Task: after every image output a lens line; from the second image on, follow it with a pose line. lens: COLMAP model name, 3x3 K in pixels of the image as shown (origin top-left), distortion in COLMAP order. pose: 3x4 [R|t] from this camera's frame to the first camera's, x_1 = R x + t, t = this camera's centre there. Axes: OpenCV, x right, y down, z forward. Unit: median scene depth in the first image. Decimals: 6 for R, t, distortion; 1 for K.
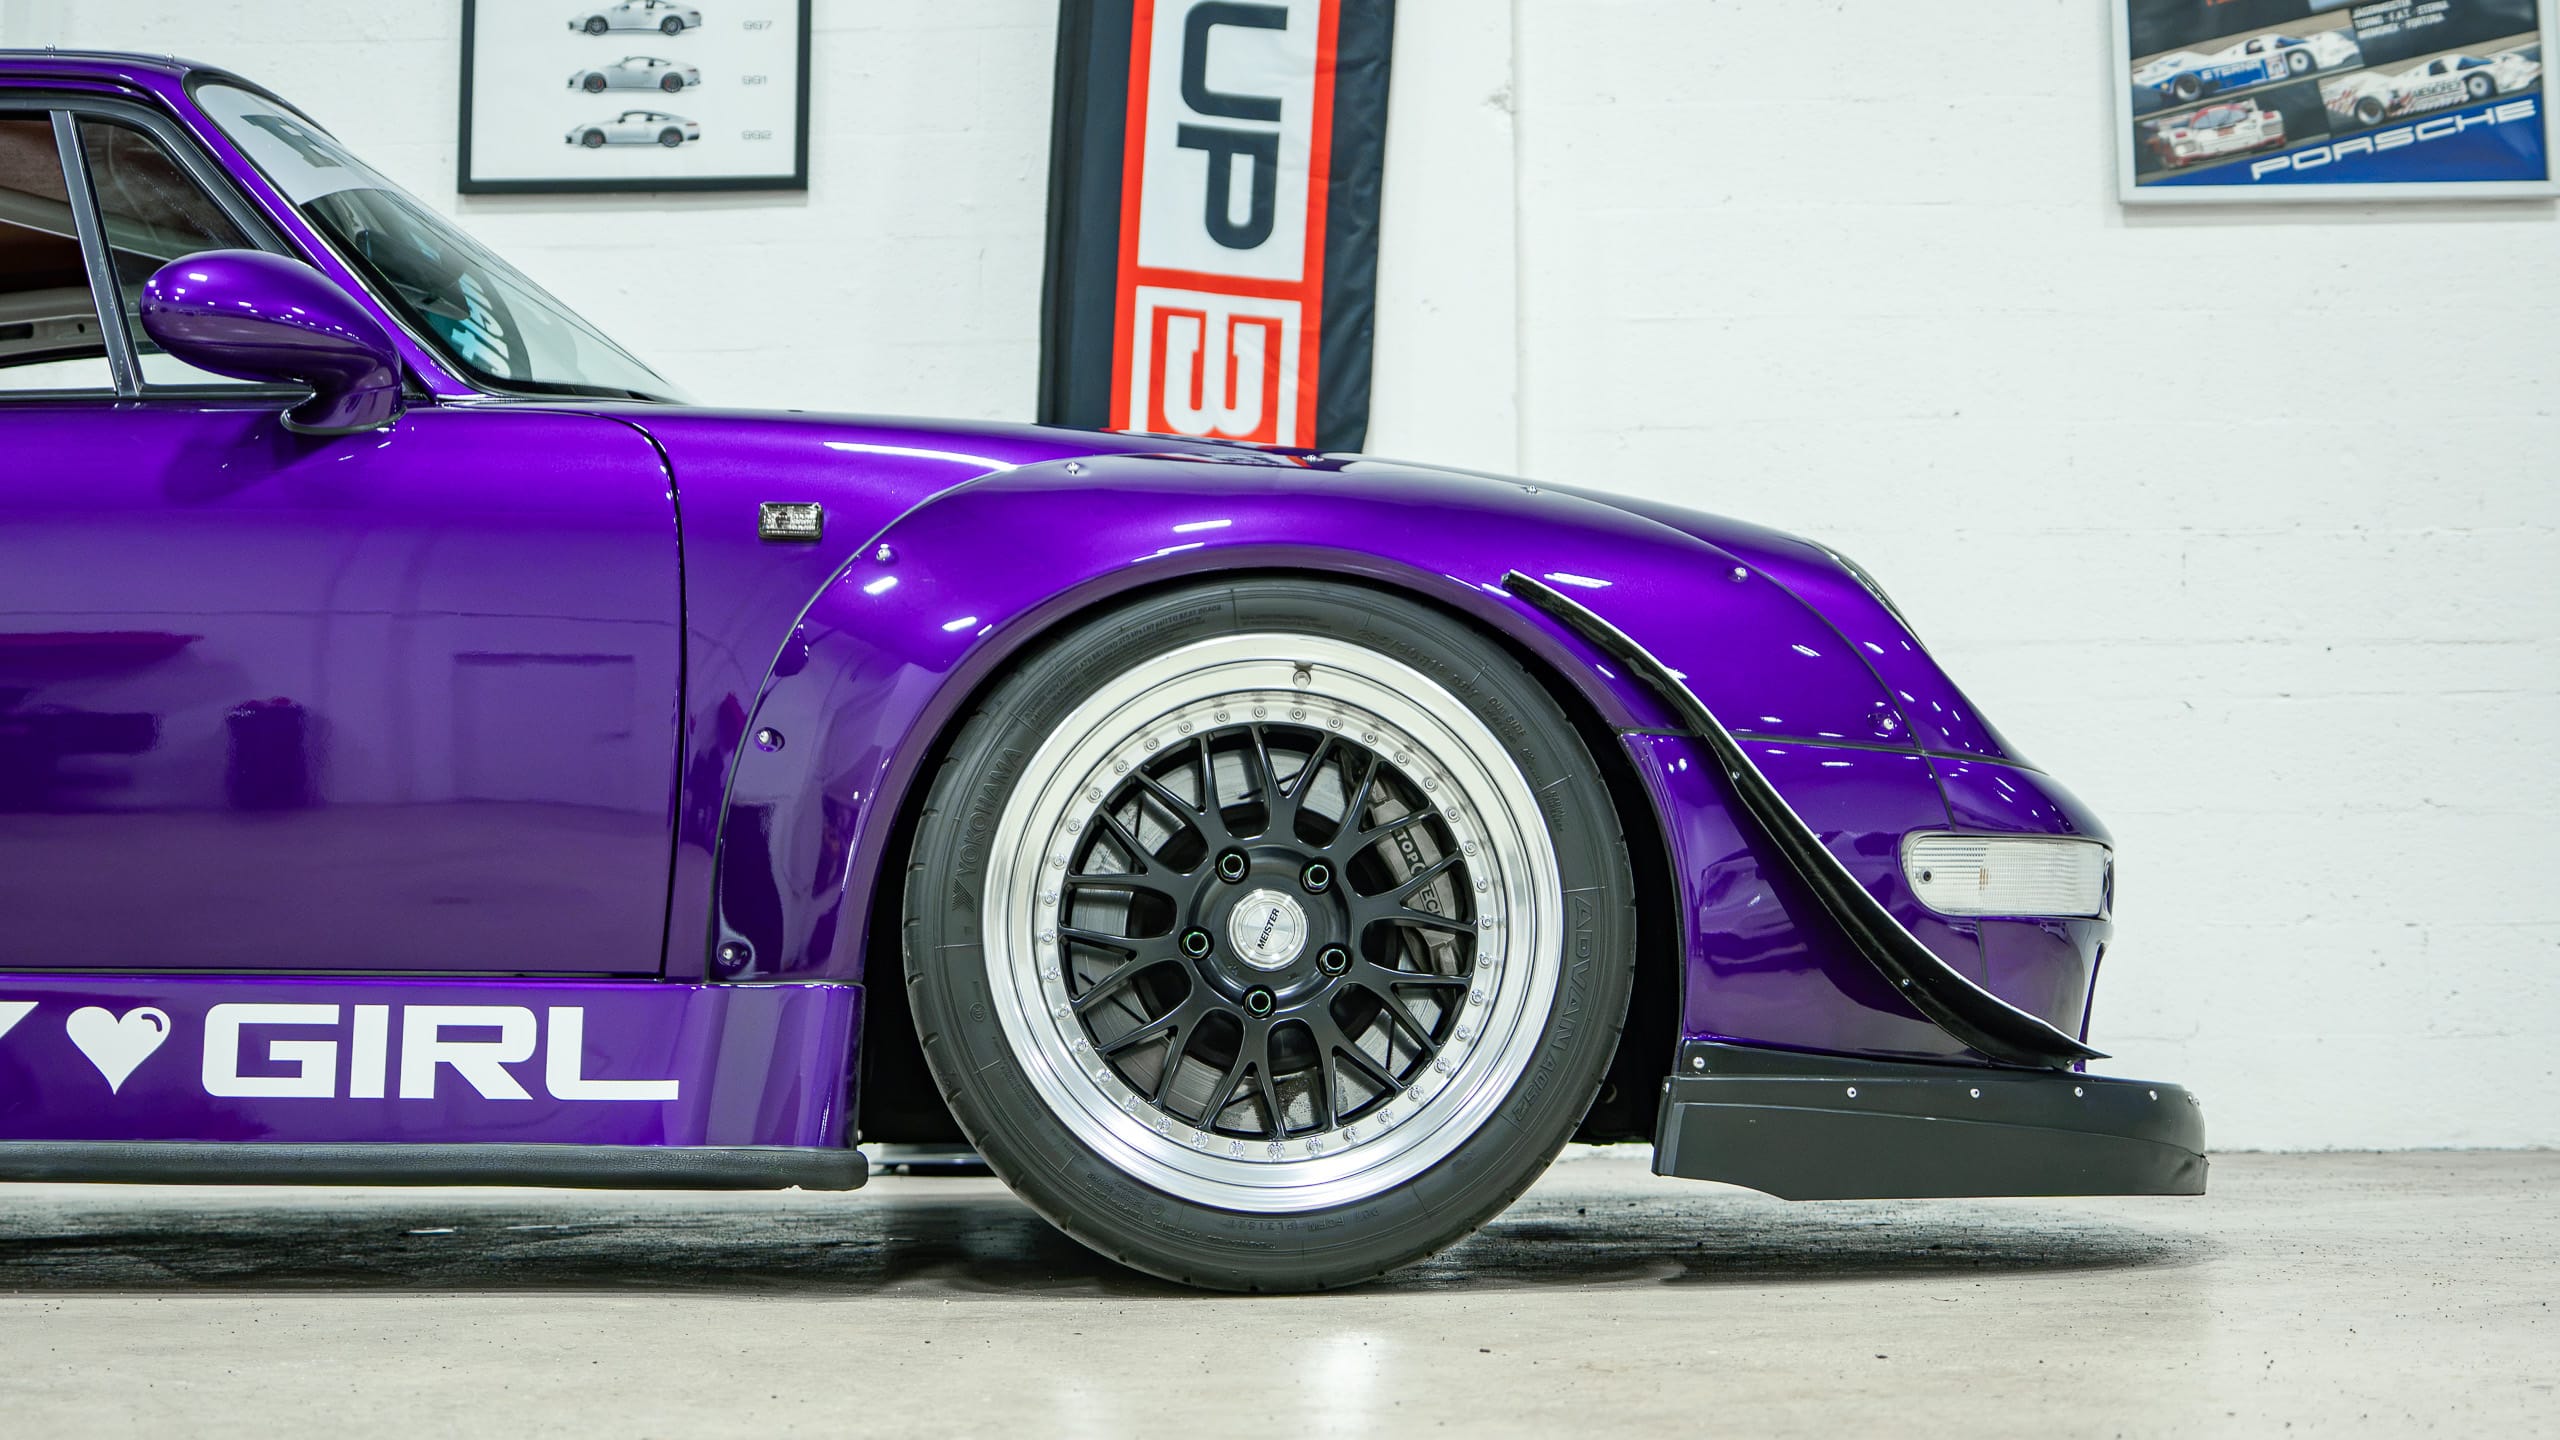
lens RADIAL K [[3146.7, 0, 1238.7], [0, 3146.7, 751.9], [0, 0, 1]] dist [-0.051948, 0.000000]
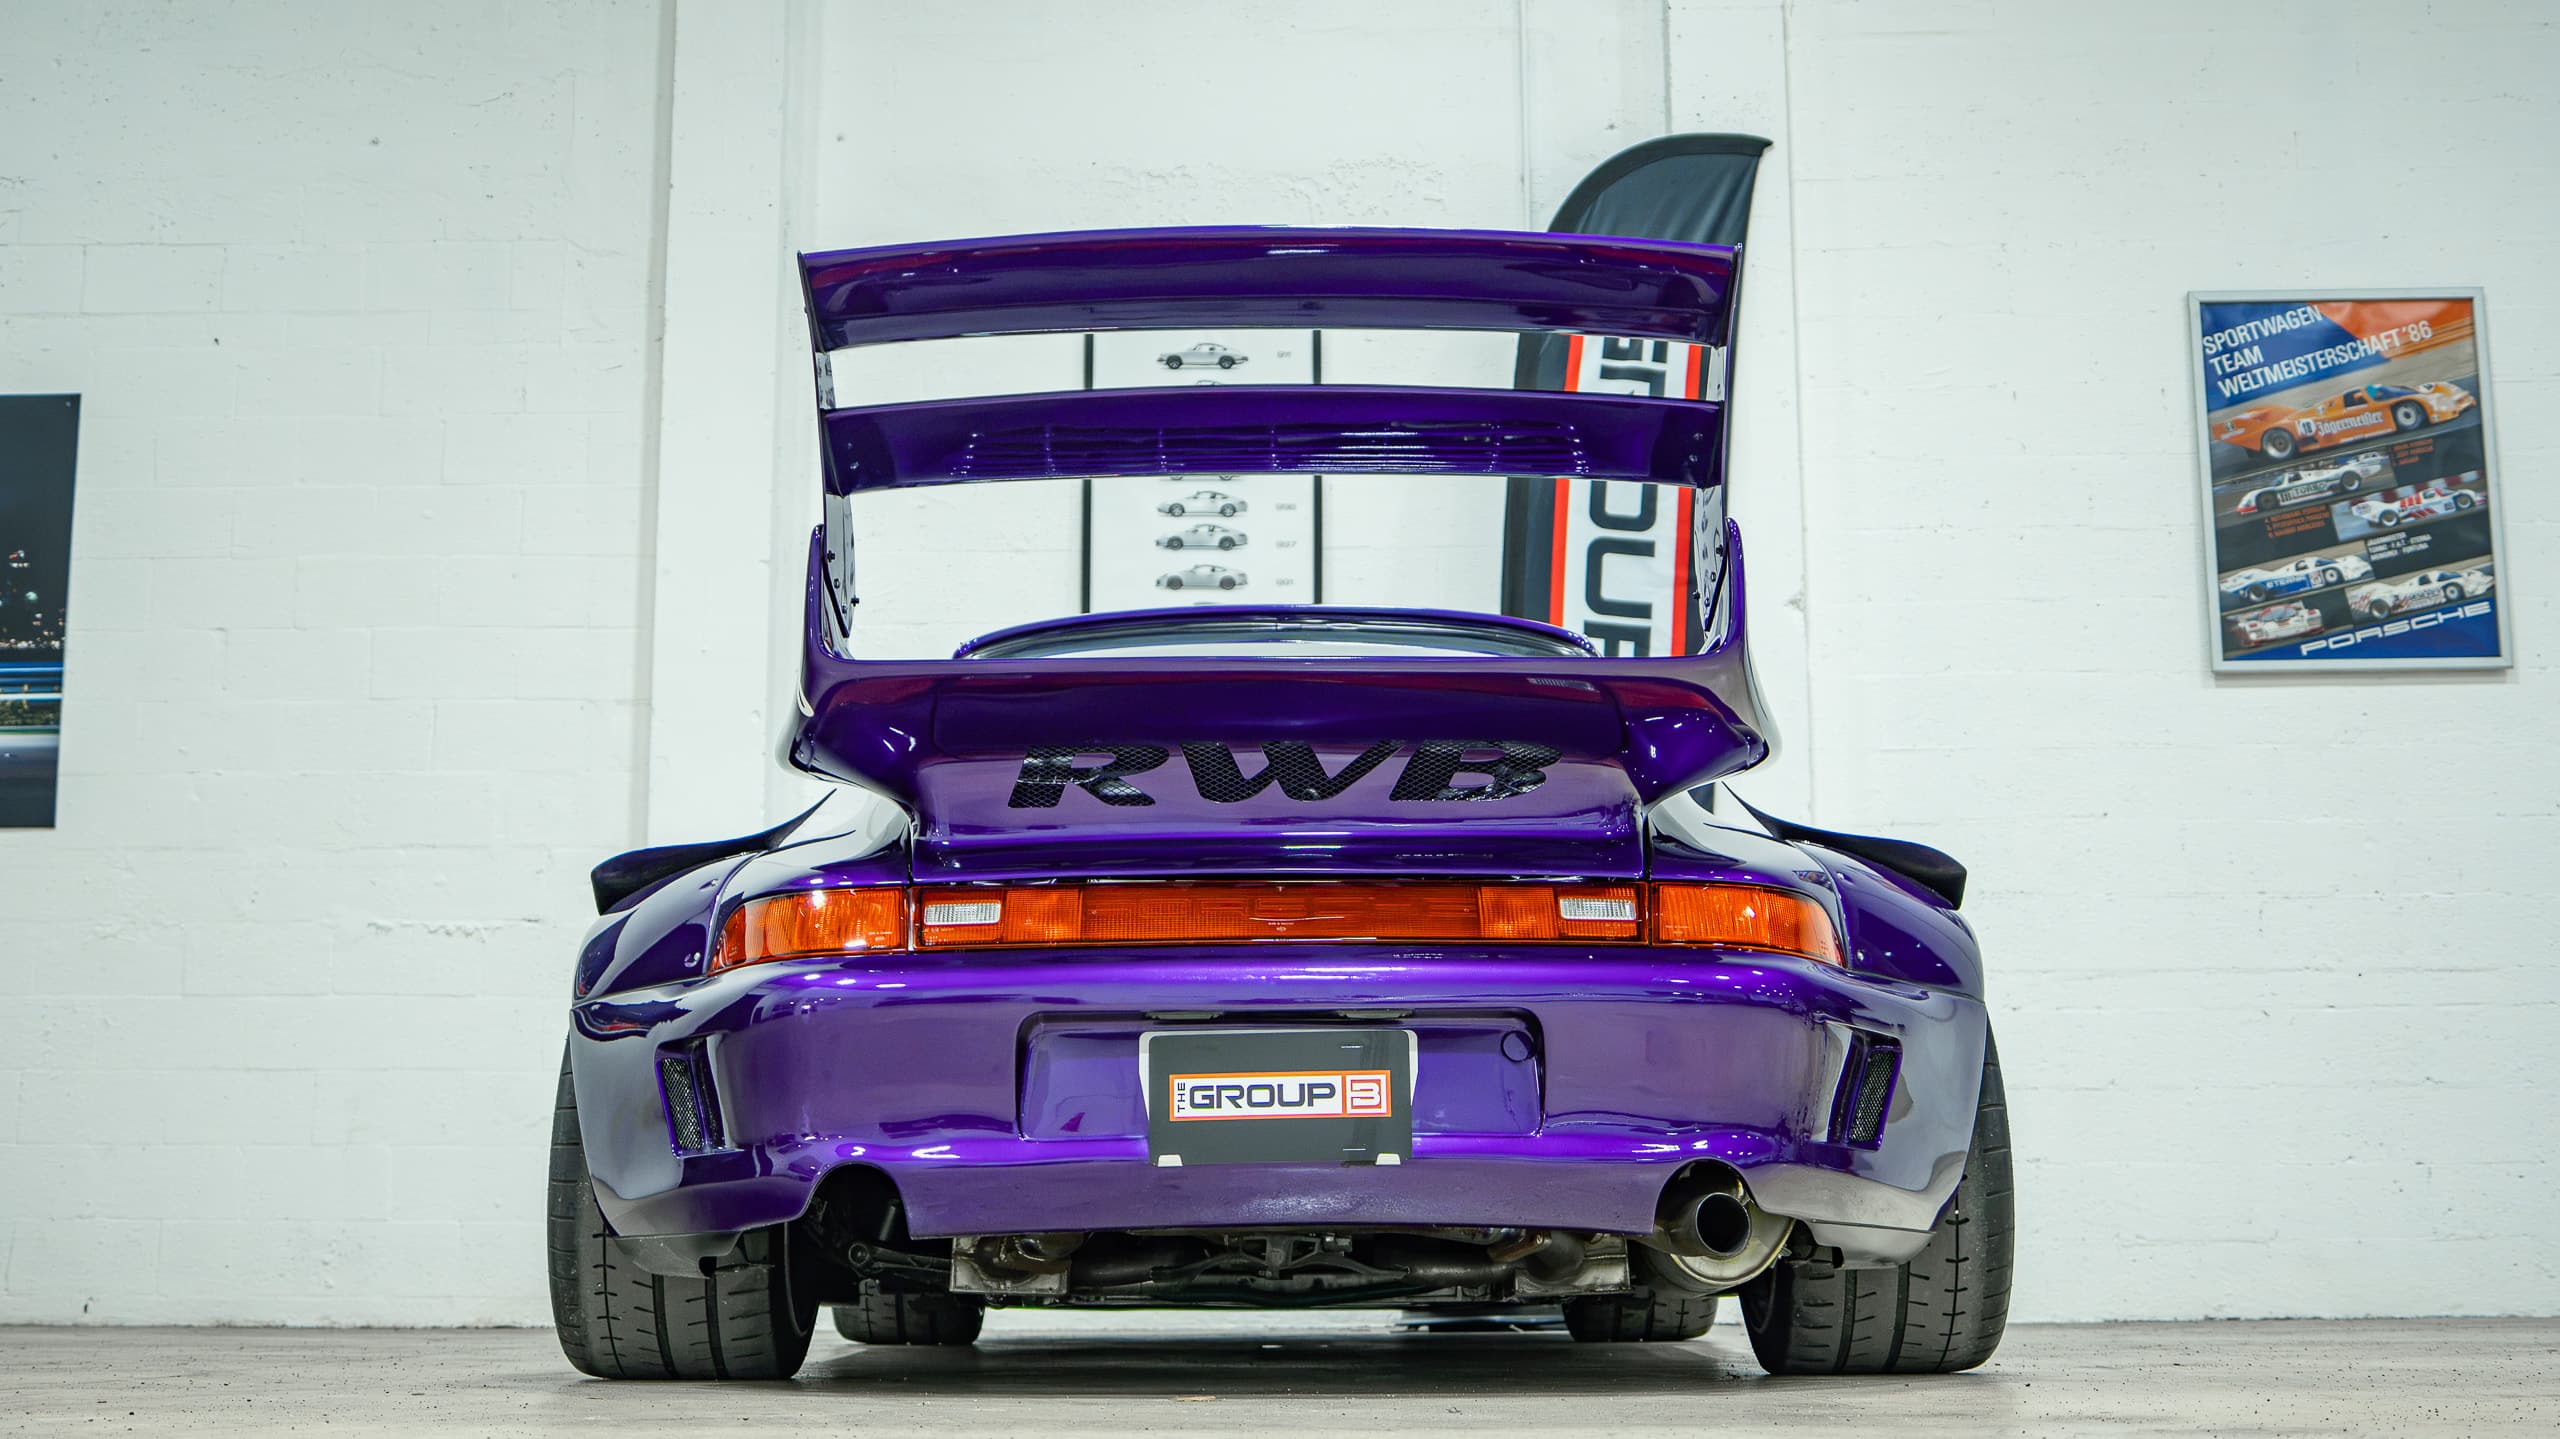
lens RADIAL K [[3146.7, 0, 1286.3], [0, 3146.7, 702.2], [0, 0, 1]] dist [-0.051948, 0.000000]
pose [[0.999934, 0.003553, 0.010949, -0.312787], [-0.002628, 0.996516, -0.083365, -0.065520], [-0.011207, 0.083331, 0.996459, -0.852049]]
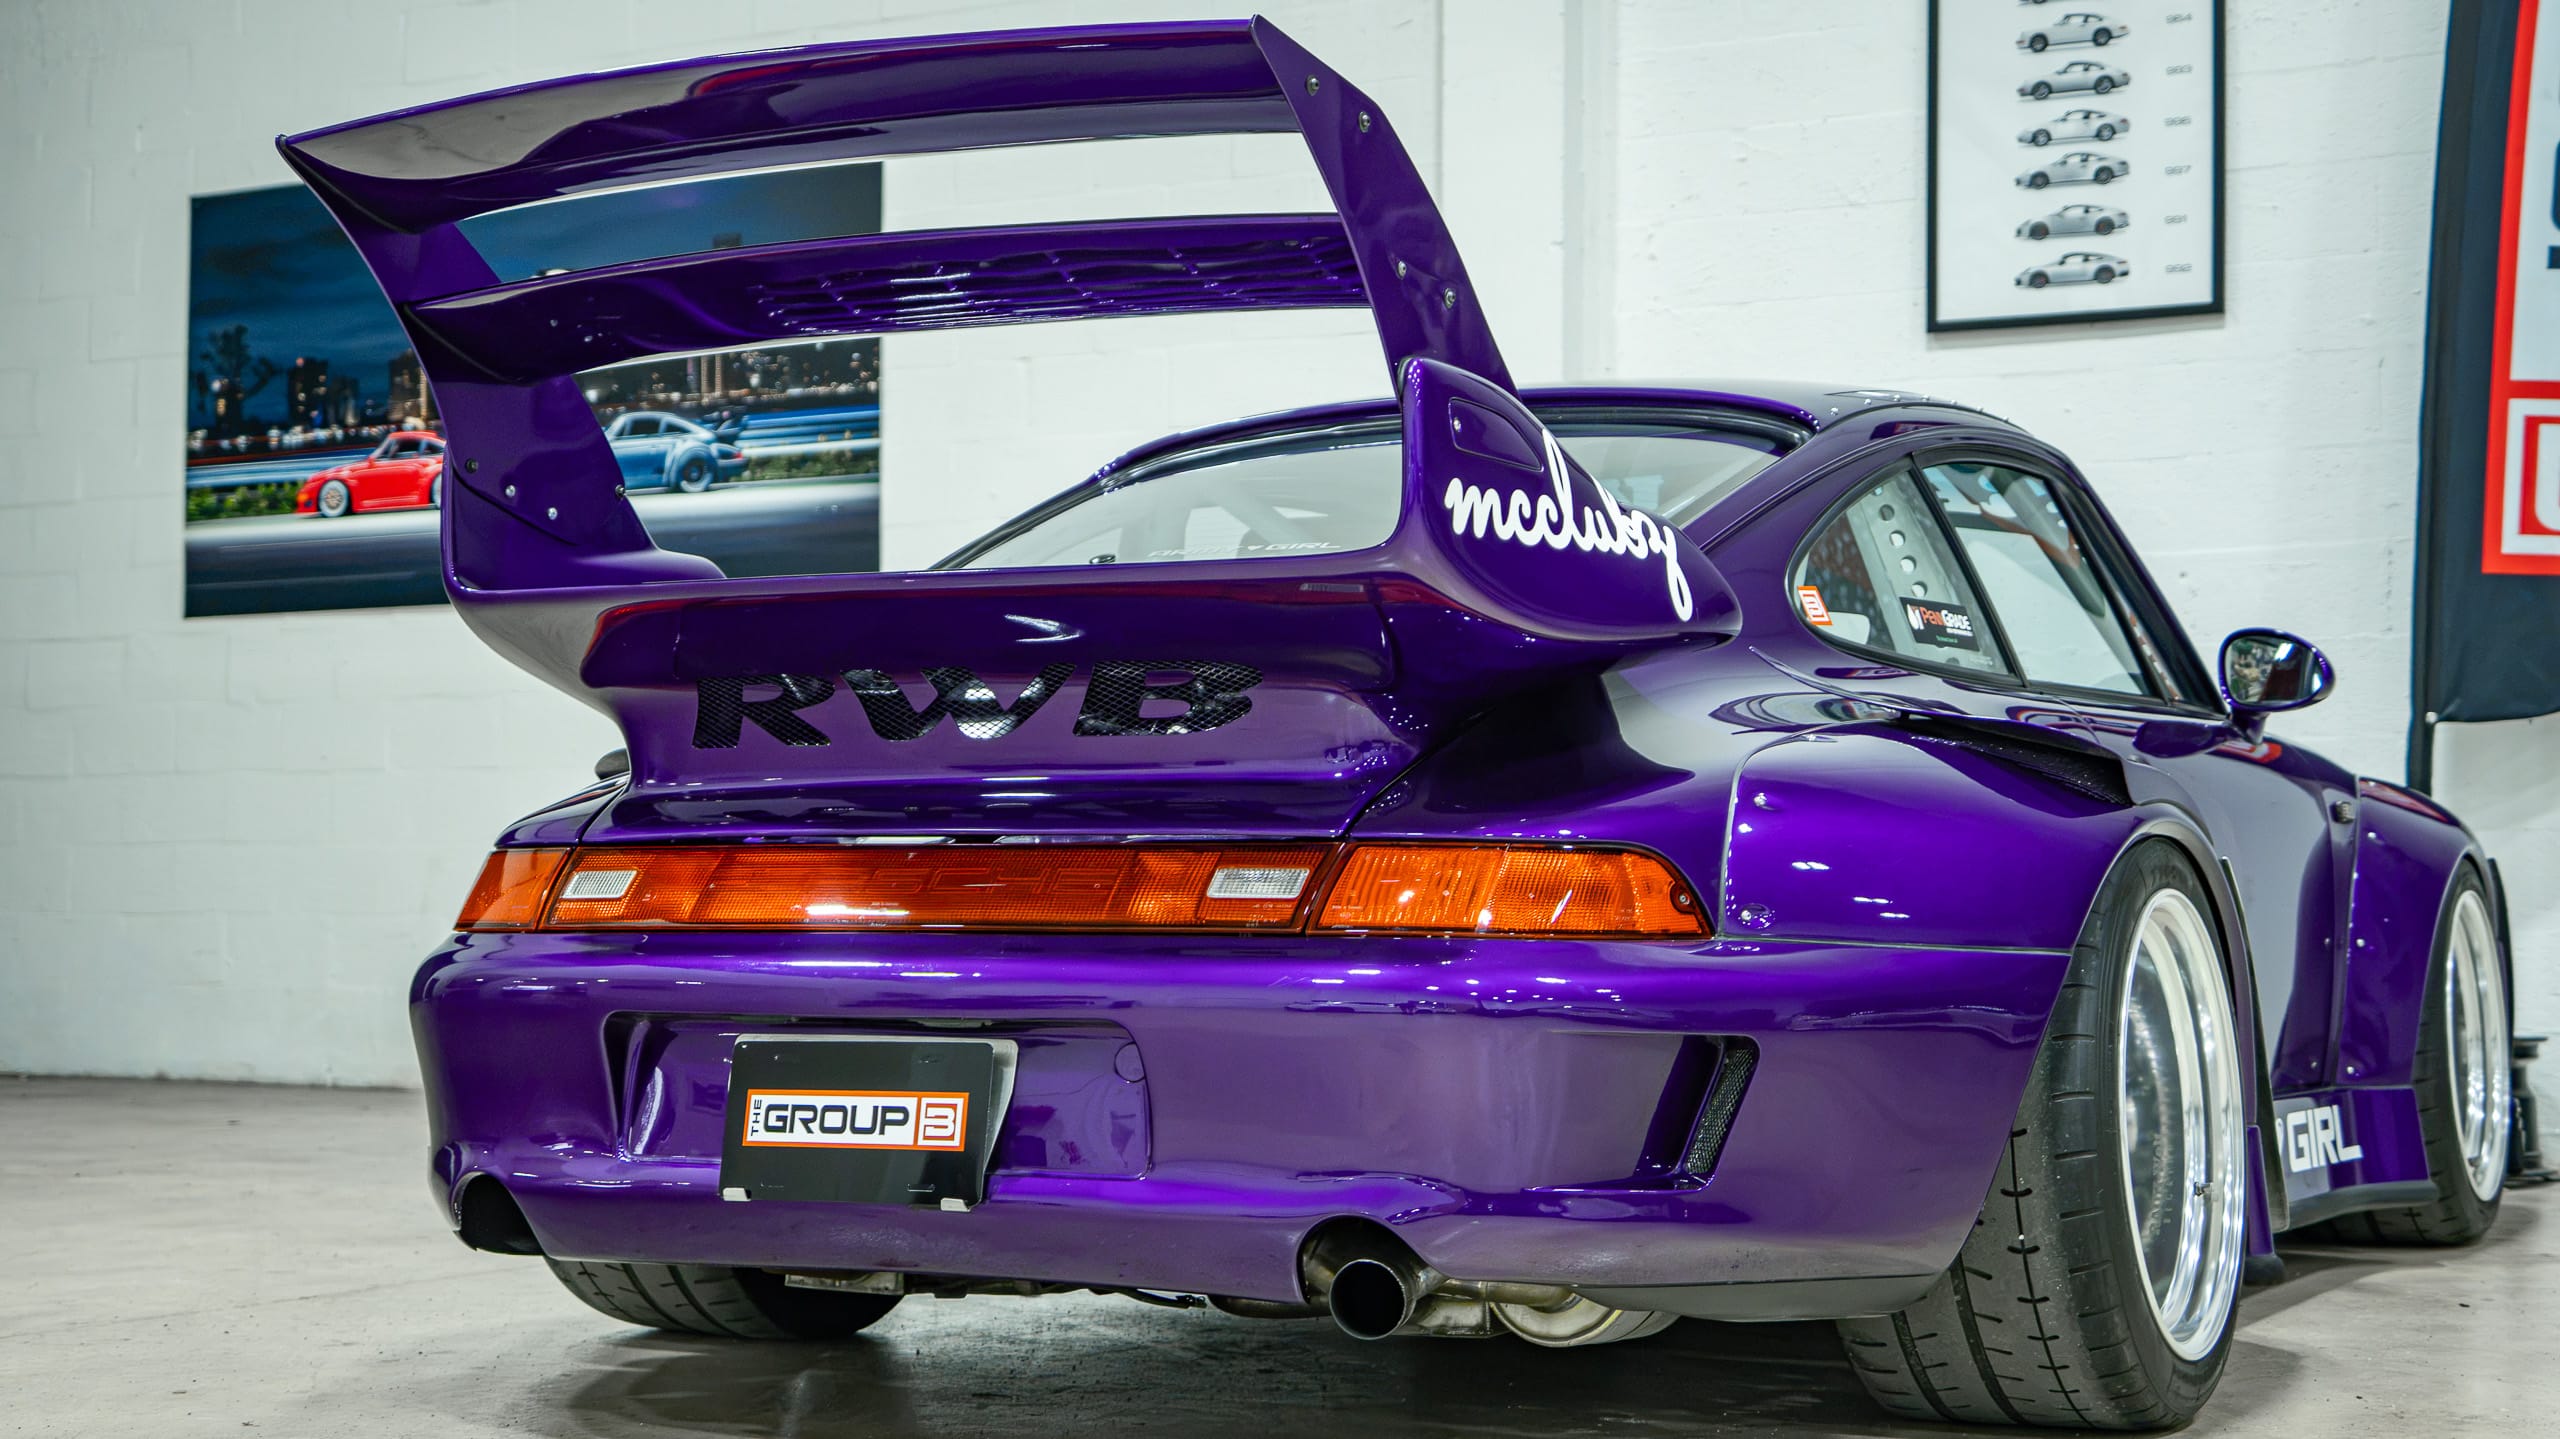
lens RADIAL K [[3618.6, 0, 1361.9], [0, 3618.6, 734.1], [0, 0, 1]] dist [0.004050, 0.000000]
pose [[0.896536, -0.010030, -0.442857, 0.301174], [0.032855, 0.998496, 0.043898, -0.173706], [0.441750, -0.053907, 0.895517, -0.604562]]
